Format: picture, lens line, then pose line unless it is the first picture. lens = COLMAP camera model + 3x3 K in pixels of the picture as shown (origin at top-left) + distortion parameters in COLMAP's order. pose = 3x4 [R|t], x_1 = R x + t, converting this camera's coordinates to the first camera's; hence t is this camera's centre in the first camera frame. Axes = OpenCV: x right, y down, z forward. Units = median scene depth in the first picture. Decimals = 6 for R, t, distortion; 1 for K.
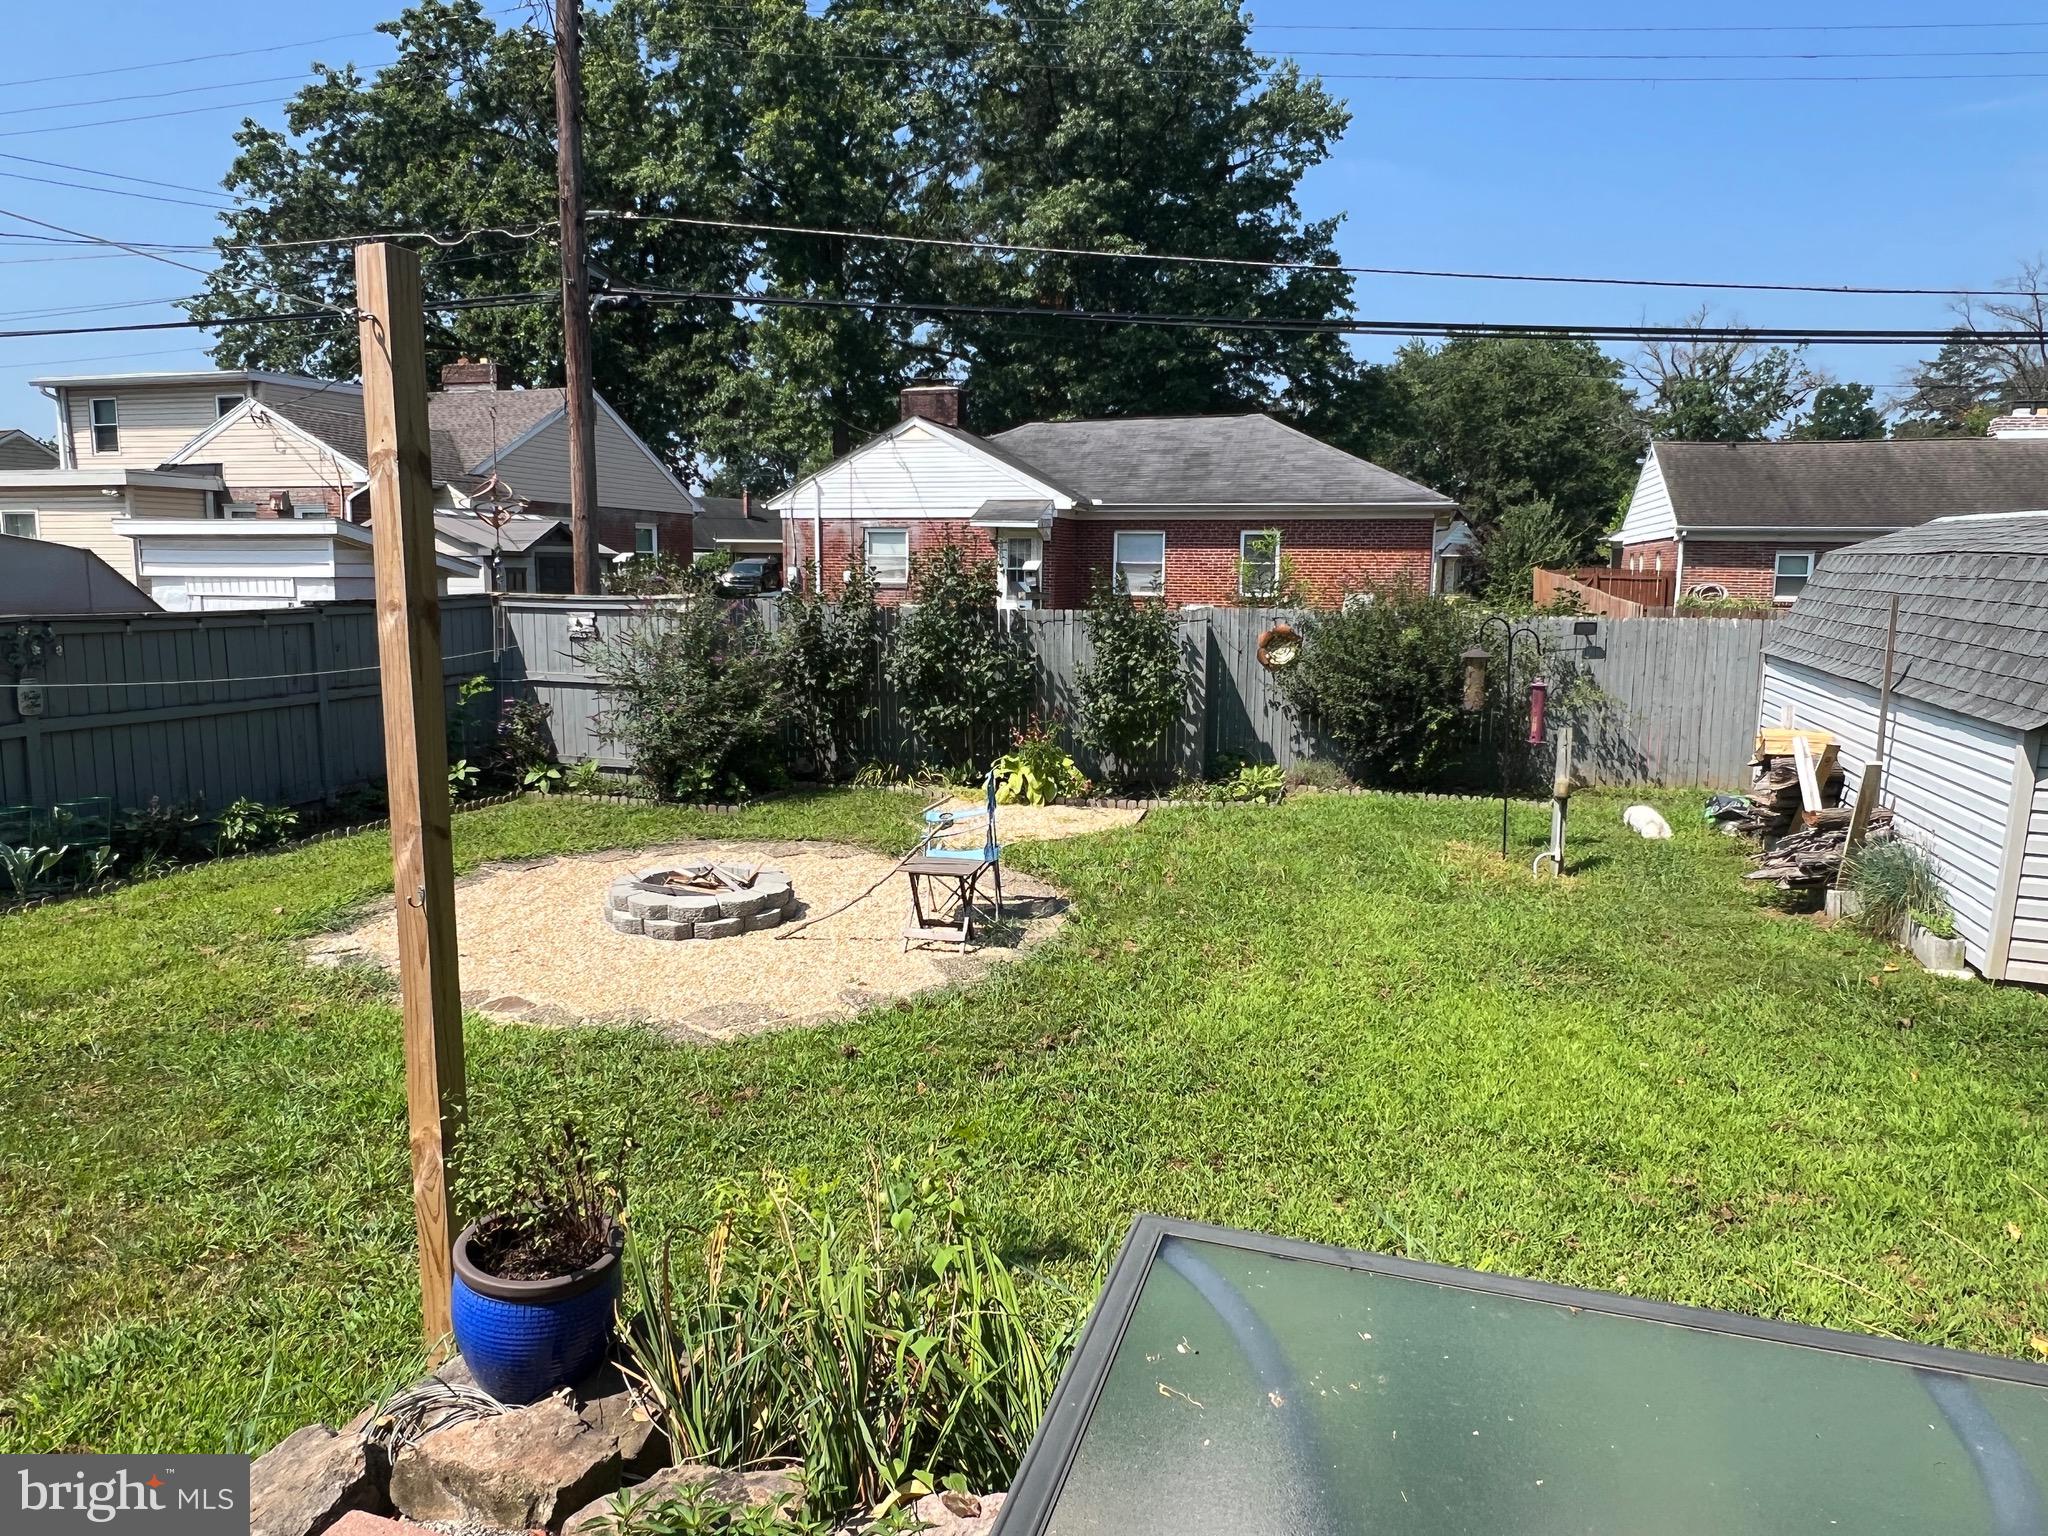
lens RADIAL K [[1331.4, 0, 1024.0], [0, 1331.4, 768.0], [0, 0, 1]] dist [-0.003282, -0.002379]
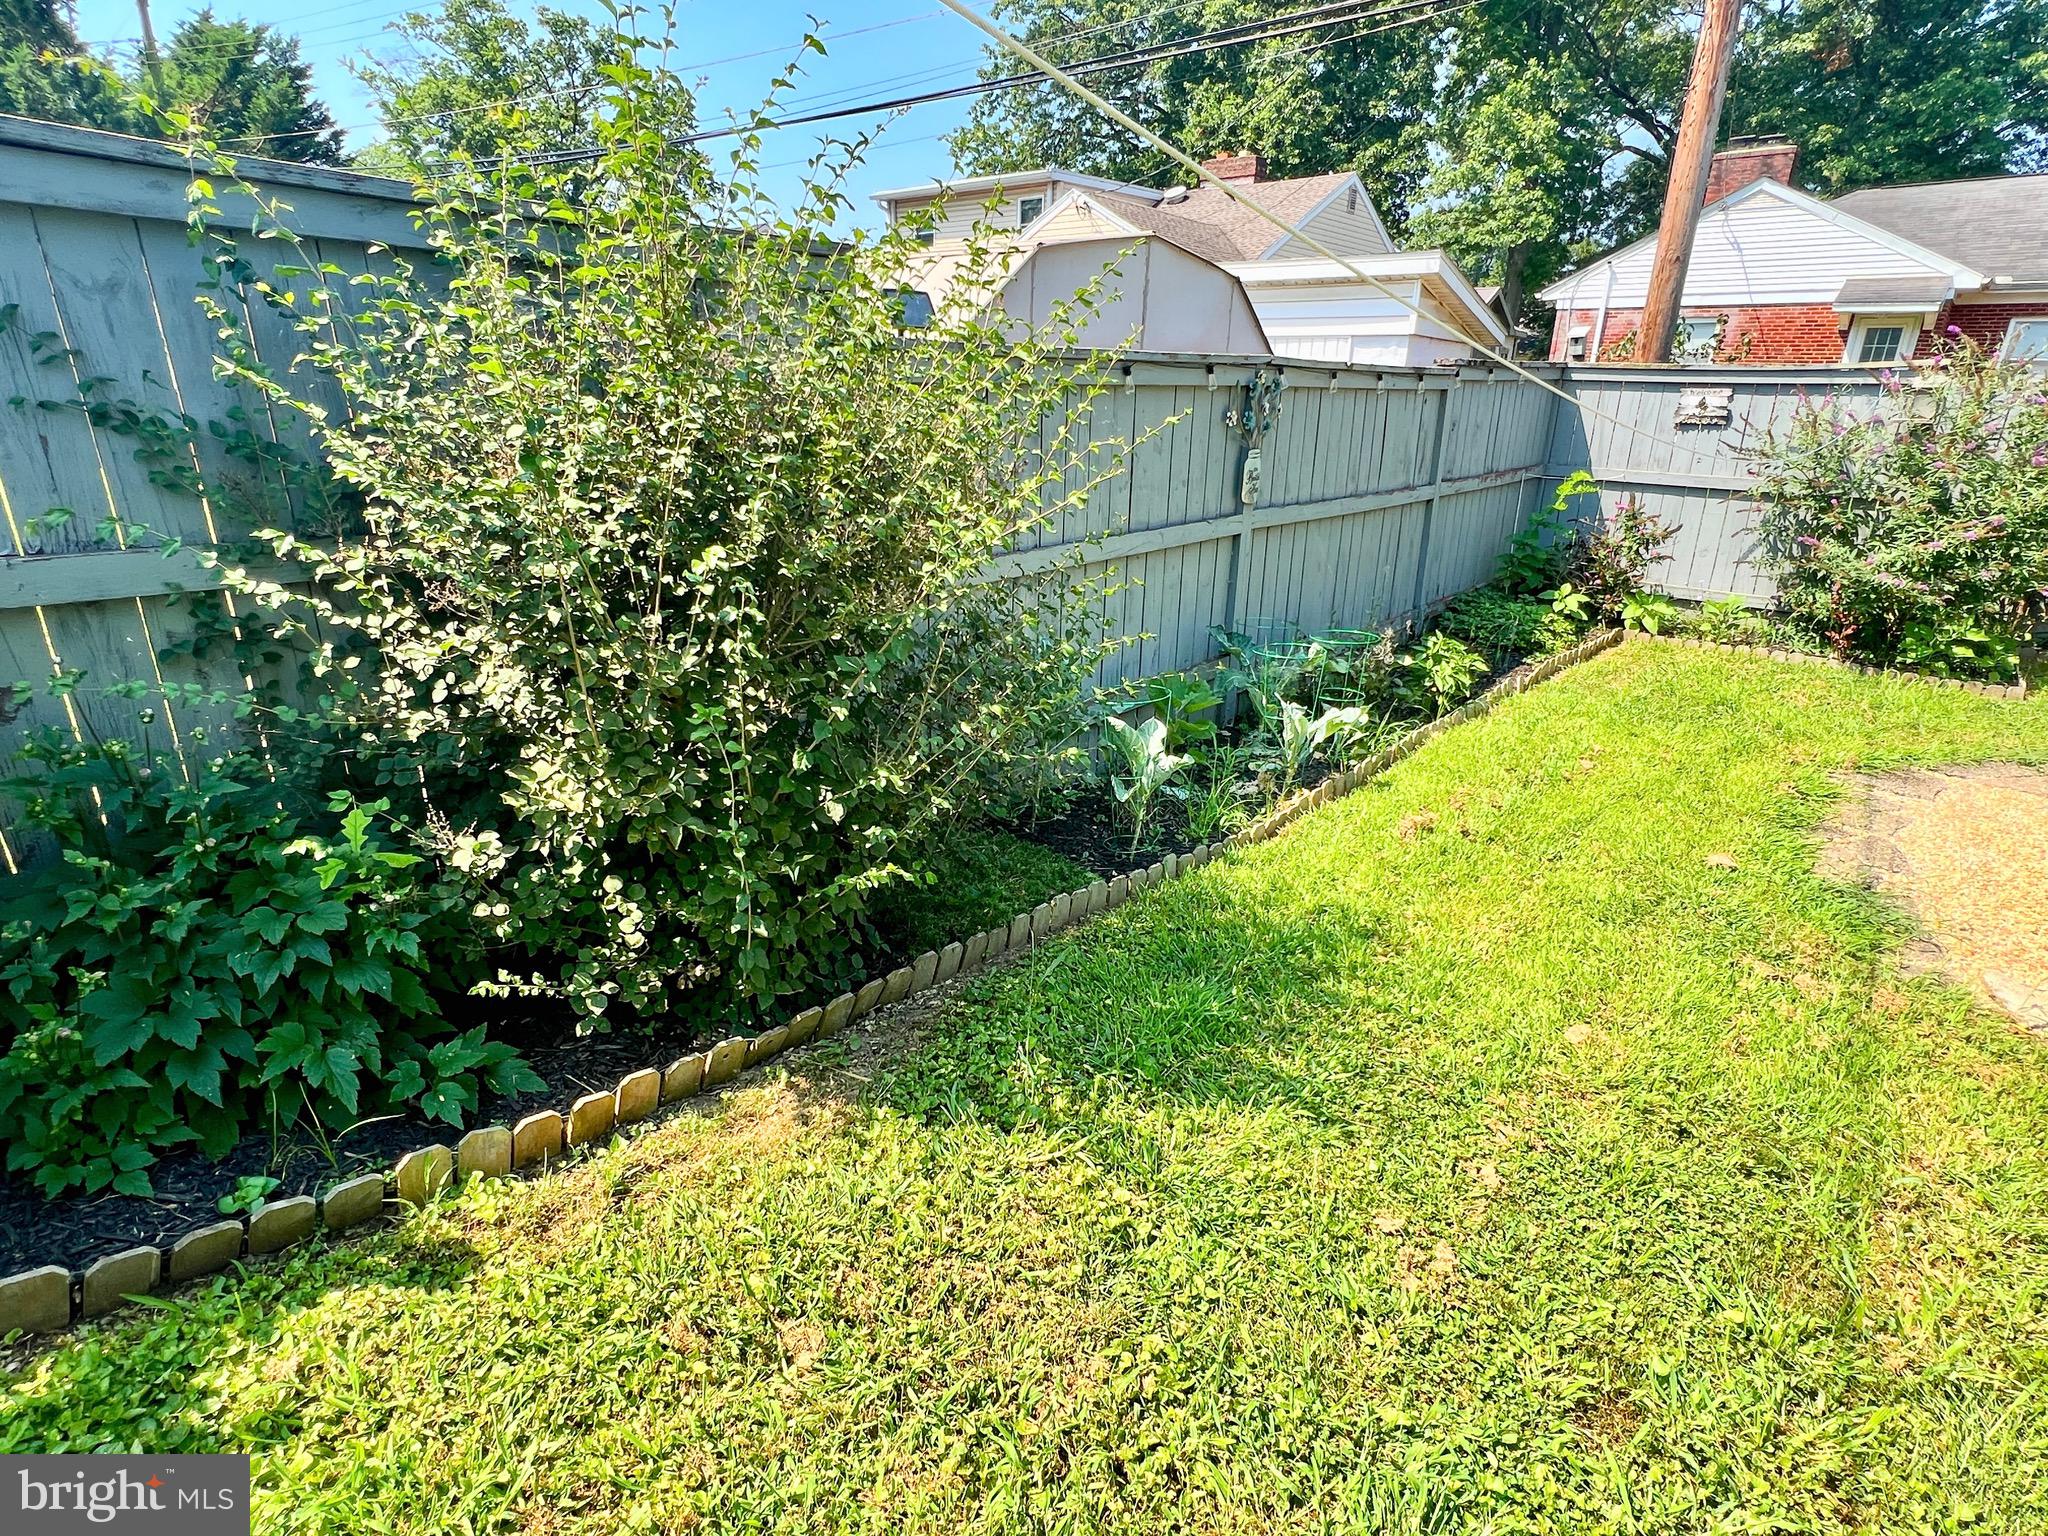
lens RADIAL K [[1065.0, 0, 1024.0], [0, 1065.0, 768.0], [0, 0, 1]] dist [-0.012456, 0.001084]
pose [[0.913228, 0.143554, -0.381322, -0.209215], [-0.066540, 0.975859, 0.208018, -0.004076], [0.401979, -0.164595, 0.900734, 0.139888]]
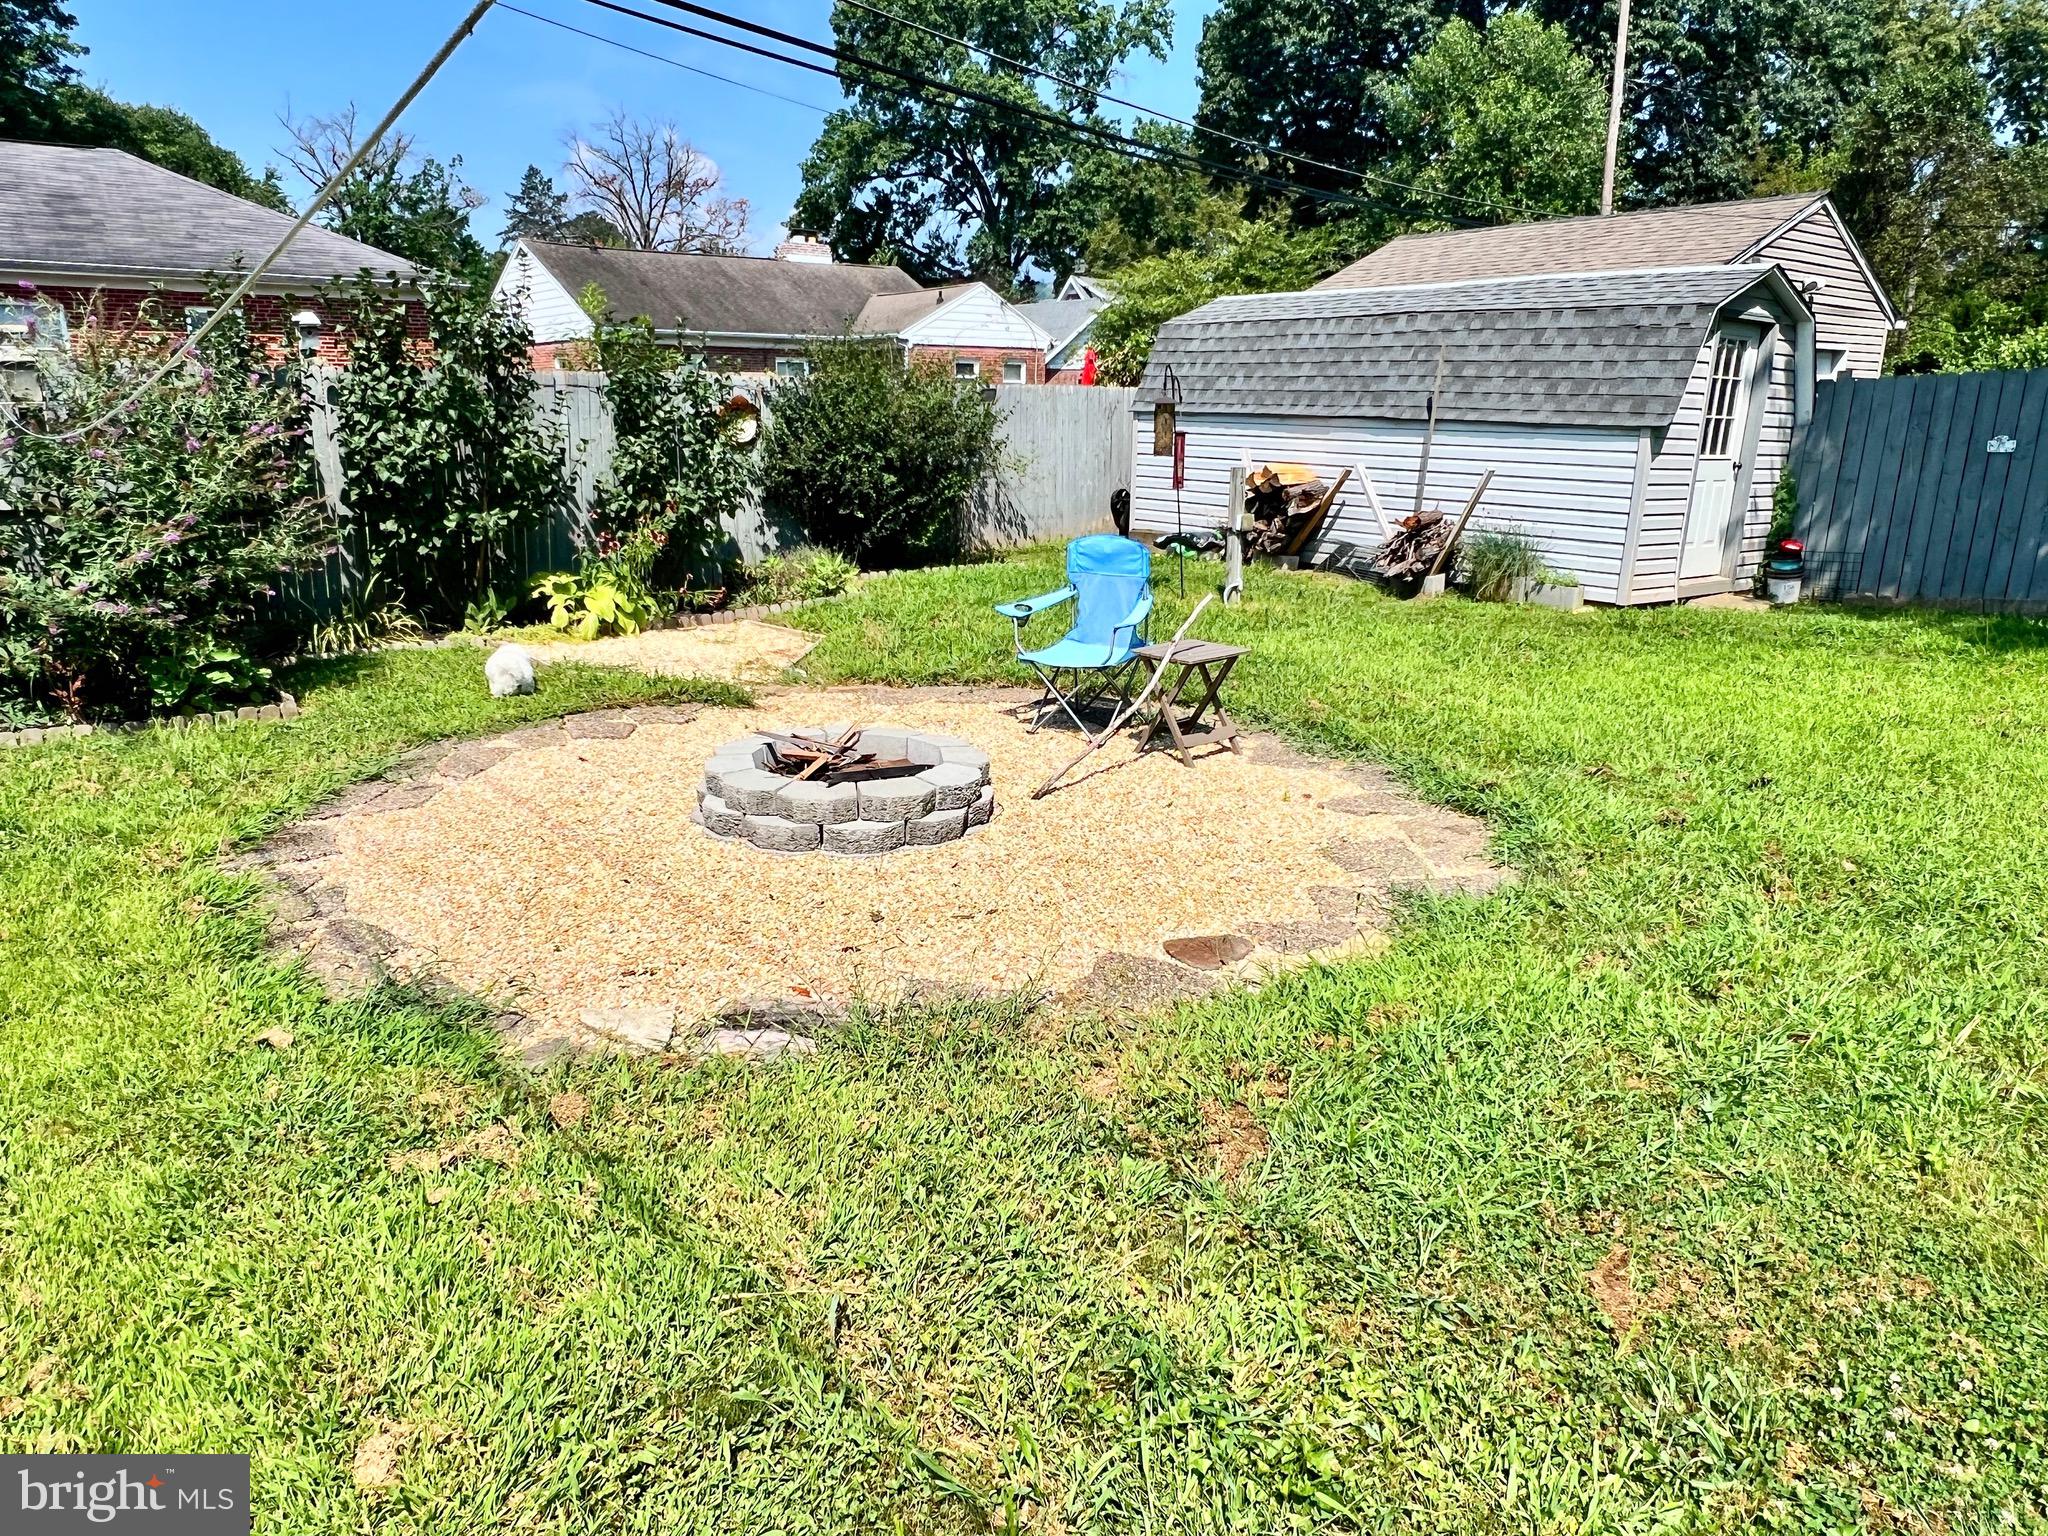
lens RADIAL K [[1331.4, 0, 1024.0], [0, 1331.4, 768.0], [0, 0, 1]] dist [-0.003282, -0.002379]
pose [[0.574810, -0.222501, 0.787456, -0.222993], [0.123989, 0.974894, 0.184956, -0.004904], [-0.808839, -0.008679, 0.587966, 0.182772]]
